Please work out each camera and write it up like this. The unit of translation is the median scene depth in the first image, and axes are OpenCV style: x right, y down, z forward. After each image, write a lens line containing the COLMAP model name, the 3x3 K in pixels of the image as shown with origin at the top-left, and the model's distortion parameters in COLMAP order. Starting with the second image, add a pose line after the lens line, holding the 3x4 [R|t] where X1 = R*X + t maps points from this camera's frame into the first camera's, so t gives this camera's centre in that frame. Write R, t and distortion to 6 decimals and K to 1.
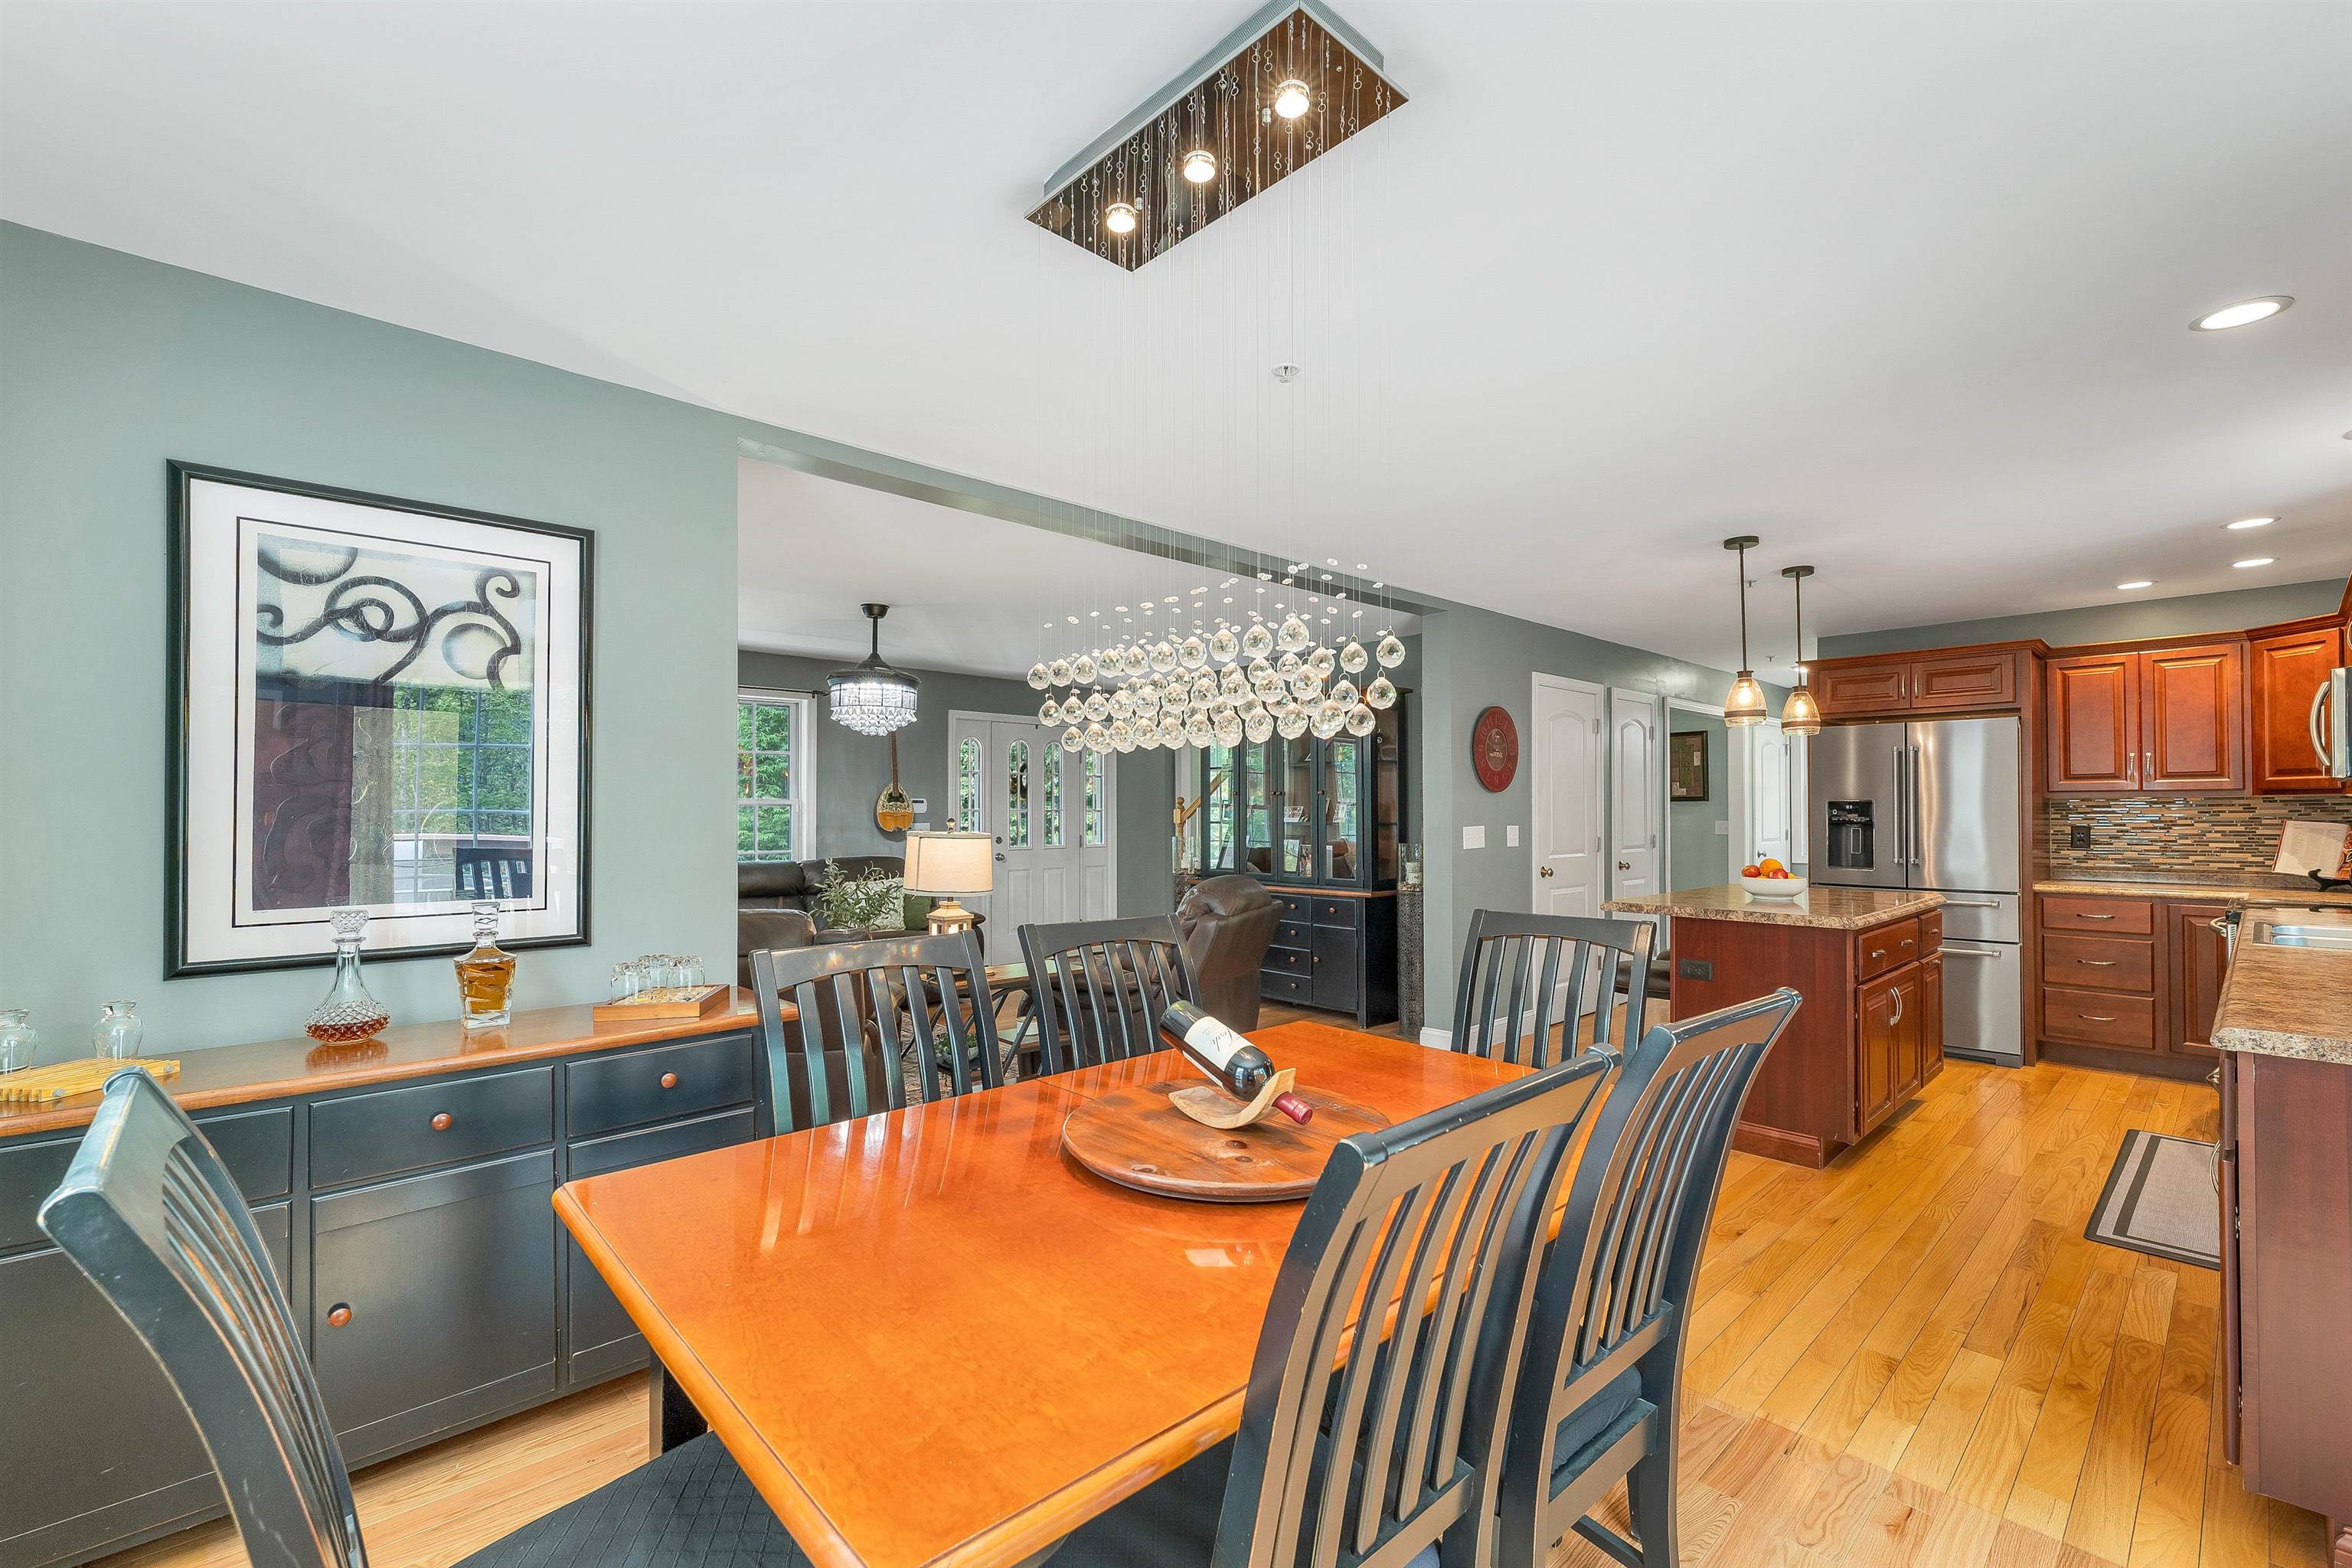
lens RADIAL K [[985.9, 0, 1177.6], [0, 985.9, 798.7], [0, 0, 1]] dist [0.001687, -0.000084]
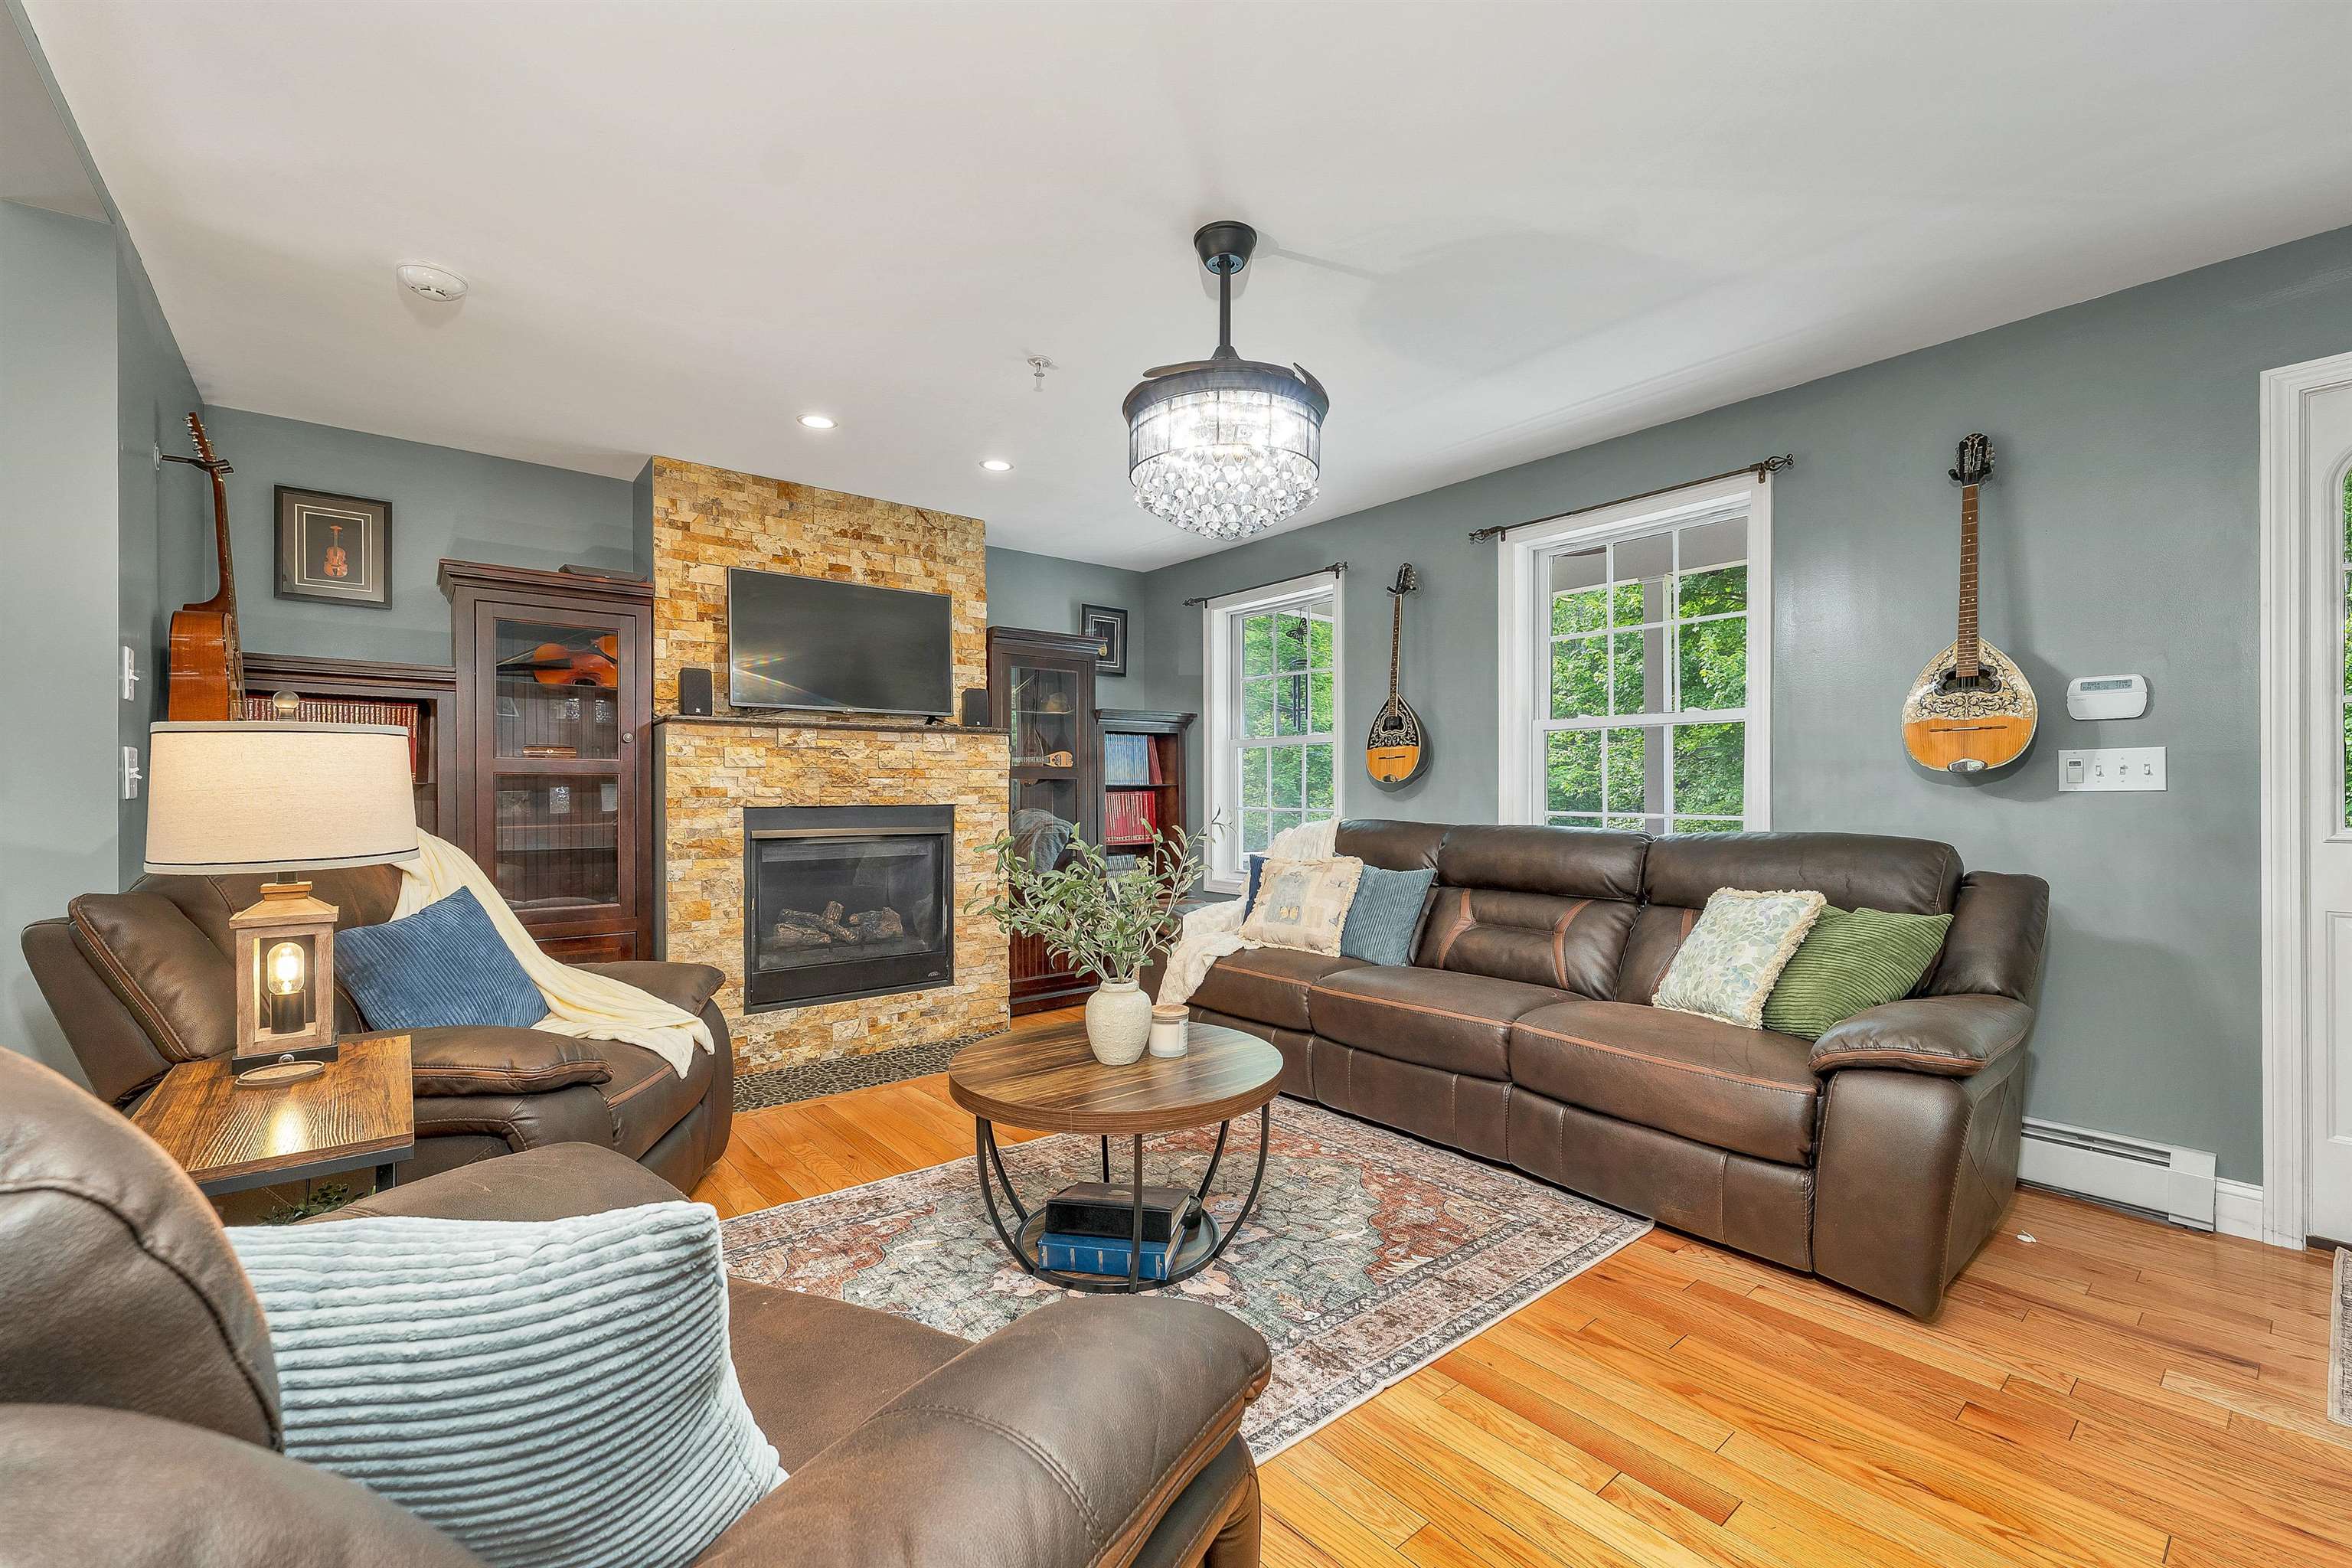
lens RADIAL K [[965.6, 0, 1178.2], [0, 965.6, 795.5], [0, 0, 1]] dist [0.001865, 0.000014]
pose [[-0.052060, 0.003049, -0.998639, 0.135971], [0.016870, 0.999855, 0.002173, 0.056257], [0.998501, -0.016733, -0.052104, 1.101796]]
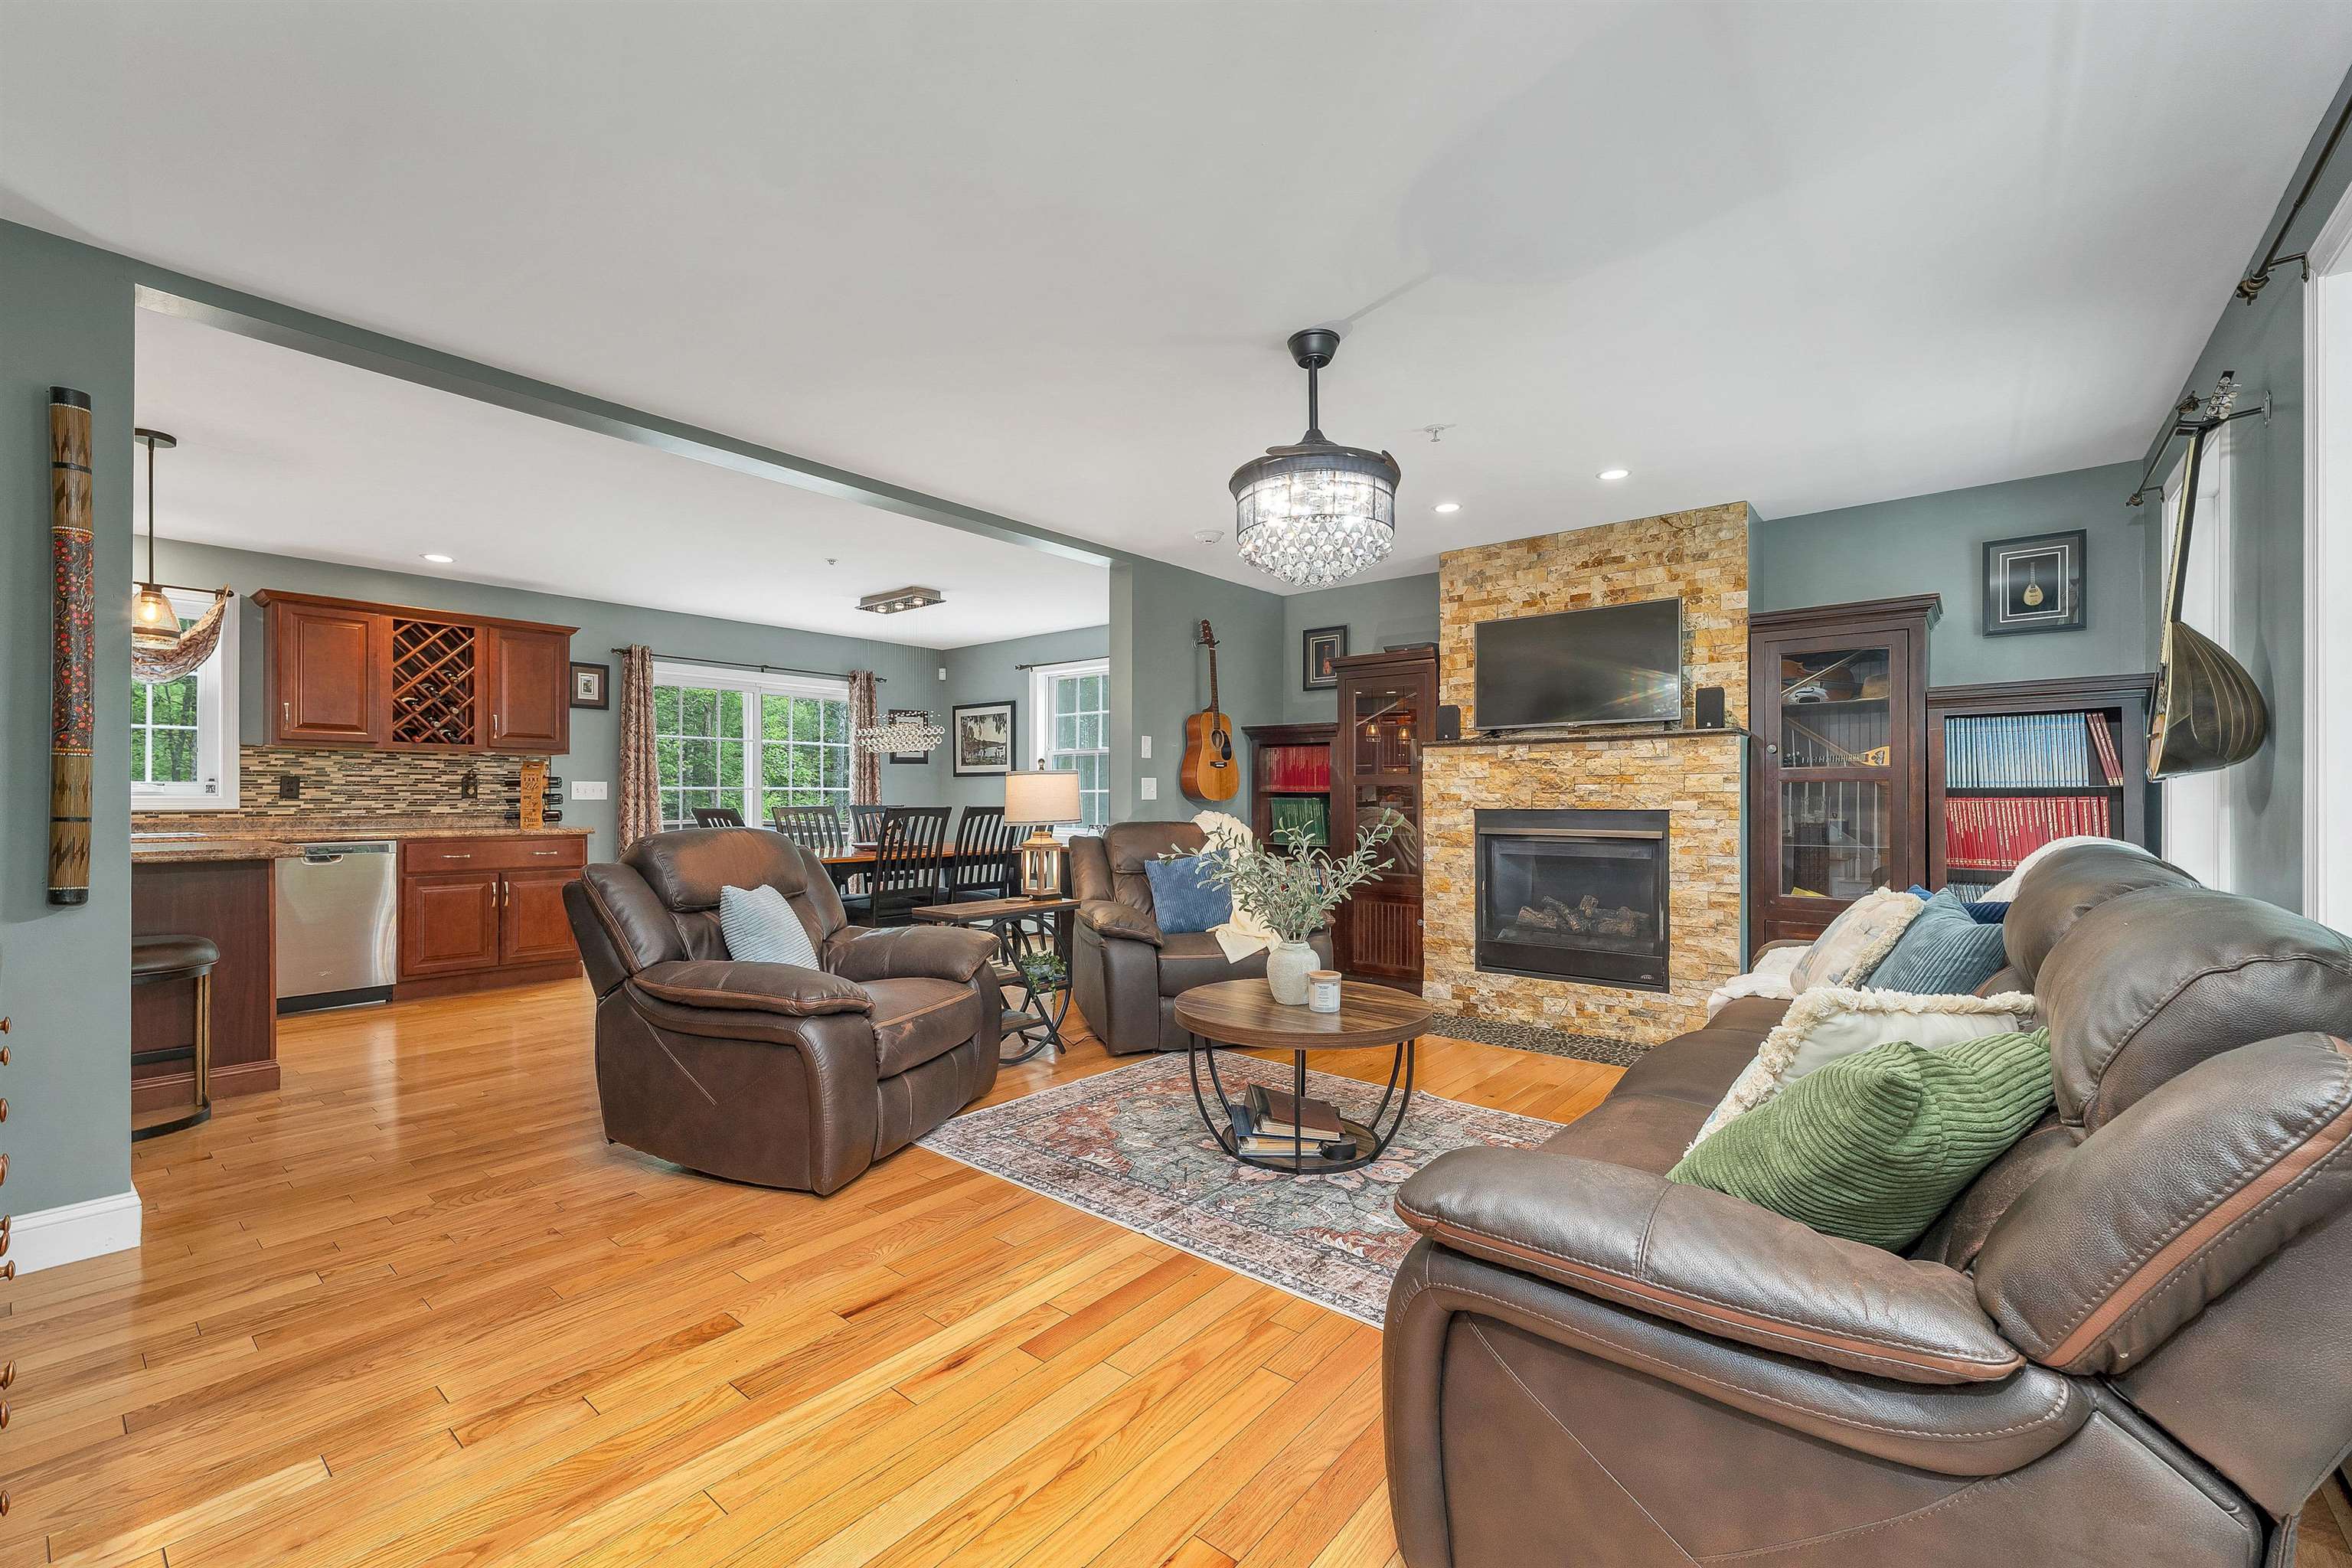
lens RADIAL K [[965.6, 0, 1178.2], [0, 965.6, 795.5], [0, 0, 1]] dist [0.001865, 0.000014]
pose [[-0.989975, -0.000565, -0.141241, -0.178201], [0.001926, 0.999845, -0.017497, 0.064365], [0.141229, -0.017594, -0.989821, 1.657411]]
